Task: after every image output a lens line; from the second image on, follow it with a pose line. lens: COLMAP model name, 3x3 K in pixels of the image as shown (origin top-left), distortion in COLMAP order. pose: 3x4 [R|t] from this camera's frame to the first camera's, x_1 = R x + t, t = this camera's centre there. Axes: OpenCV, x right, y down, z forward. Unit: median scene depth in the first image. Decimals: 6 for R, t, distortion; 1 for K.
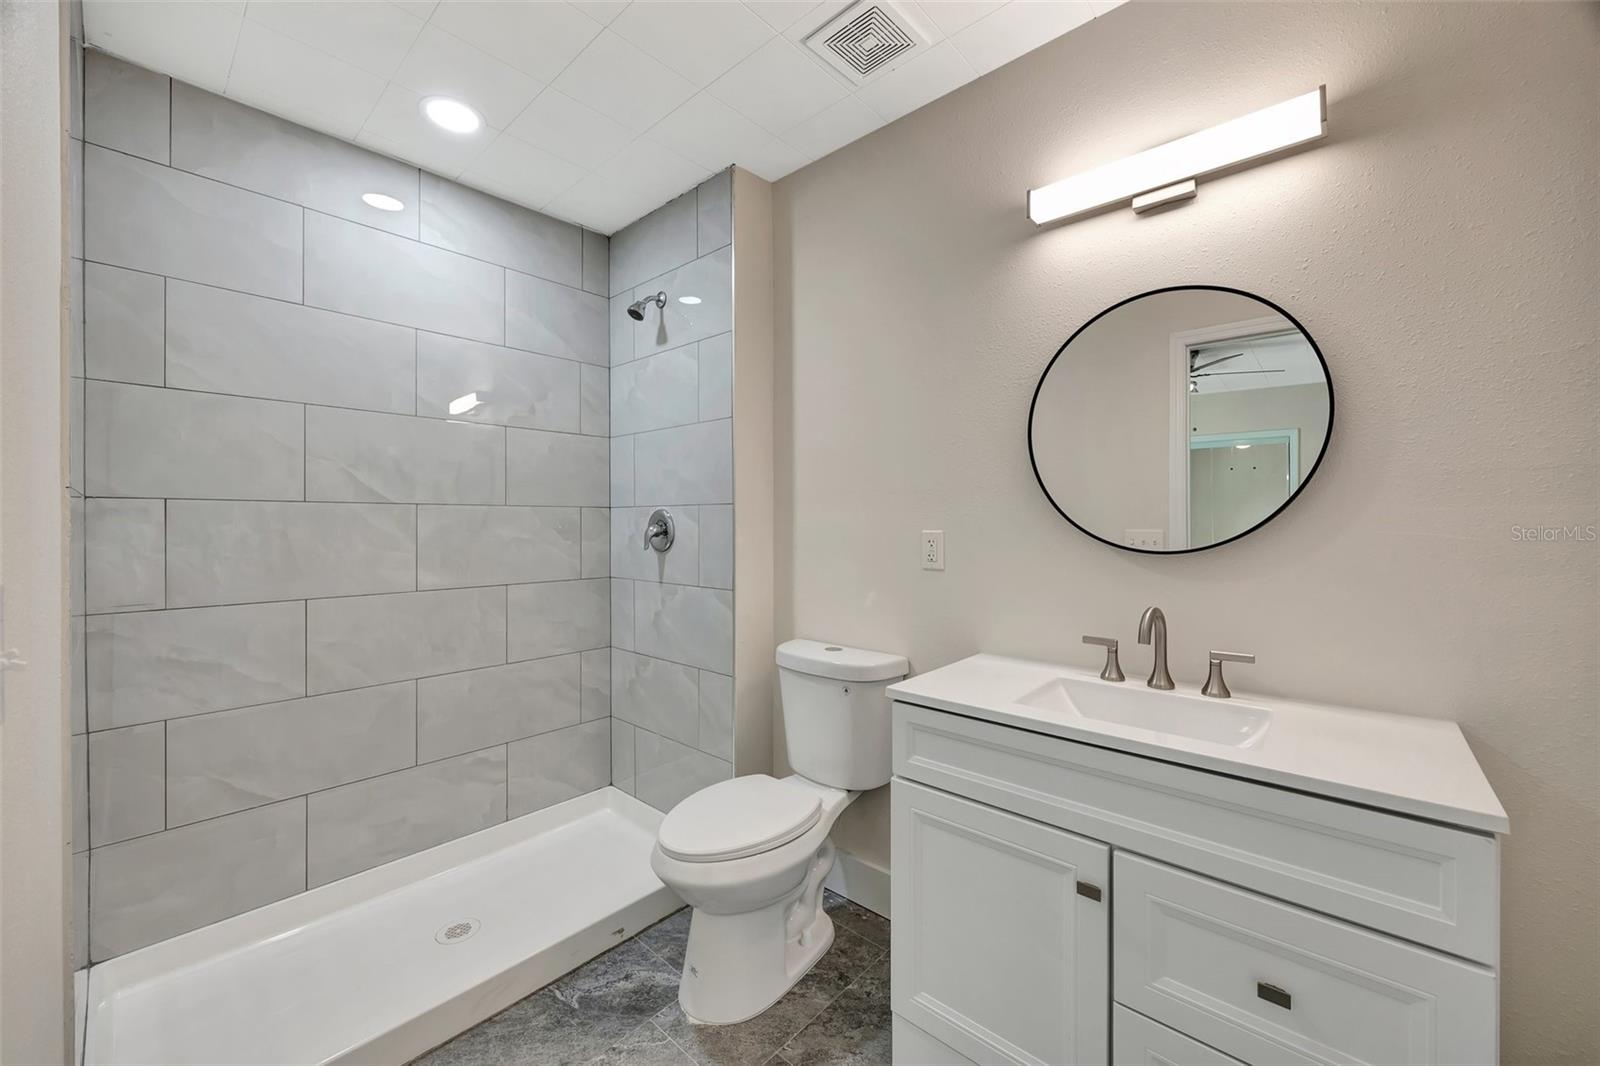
lens RADIAL K [[610.2, 0, 808.8], [0, 610.2, 524.3], [0, 0, 1]] dist [0.000354, -0.000438]
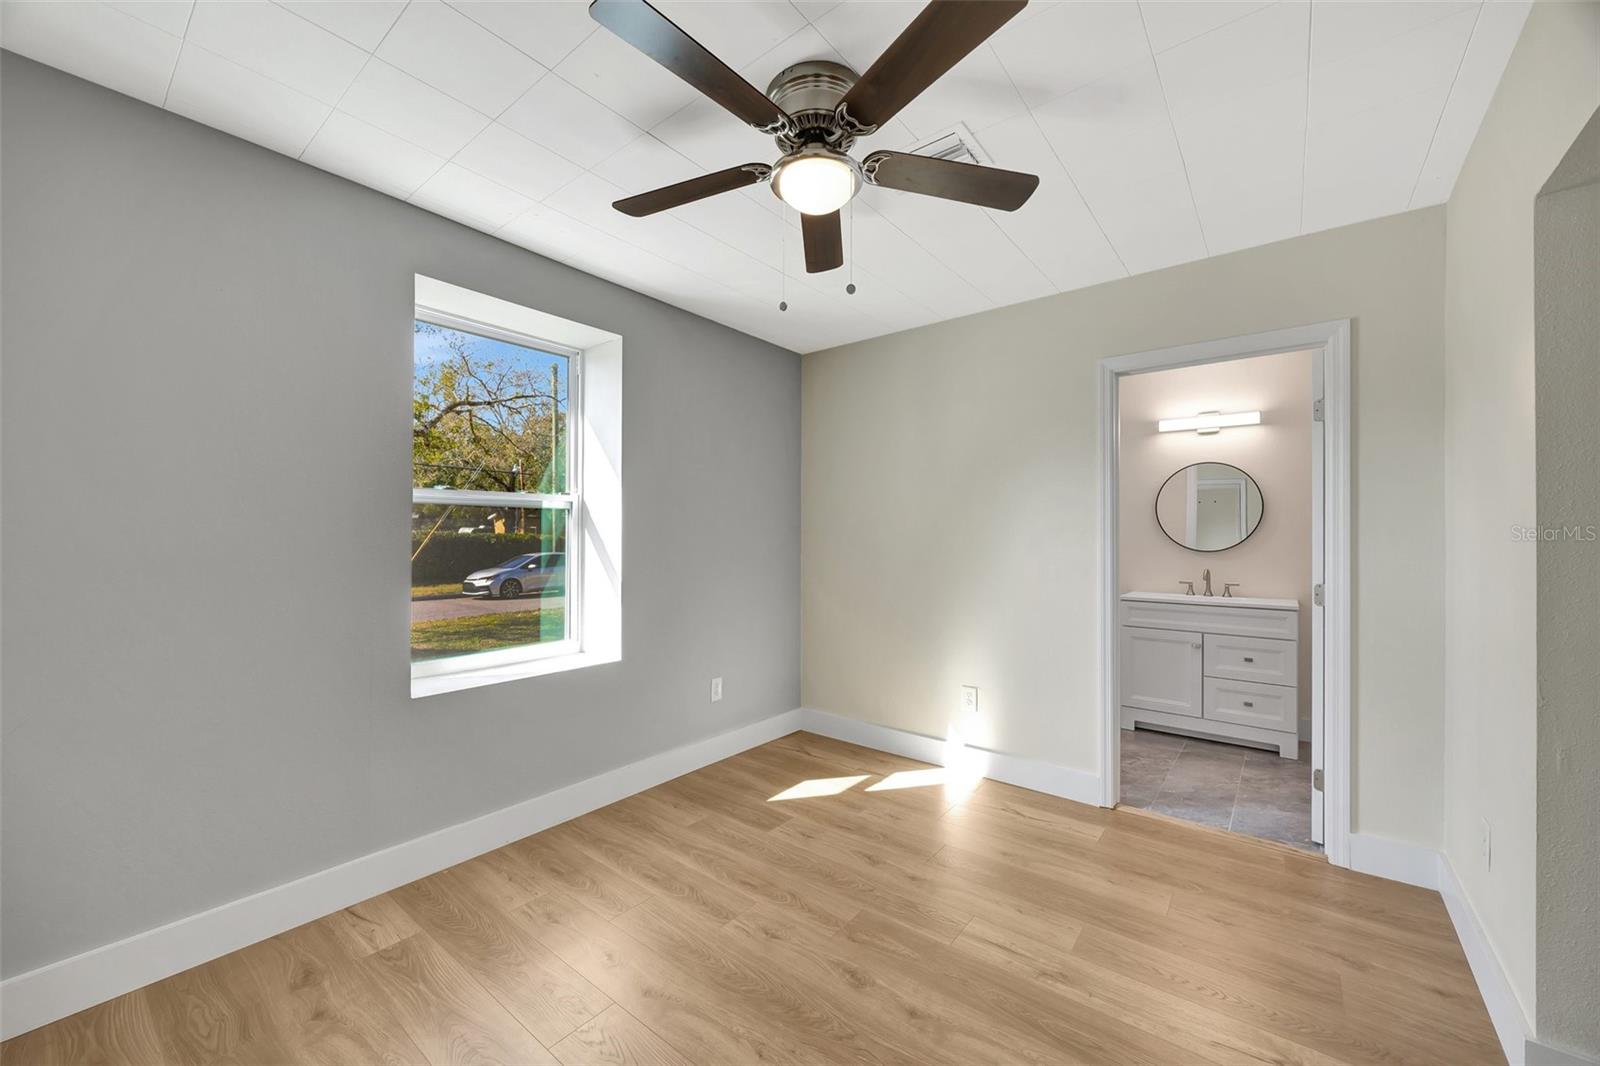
lens RADIAL K [[610.2, 0, 796.8], [0, 610.2, 537.3], [0, 0, 1]] dist [0.000354, -0.000438]
pose [[0.998515, 0.005292, 0.054217, -1.639415], [-0.005100, 0.999980, -0.003684, -0.001152], [-0.054235, 0.003402, 0.998522, -1.923174]]
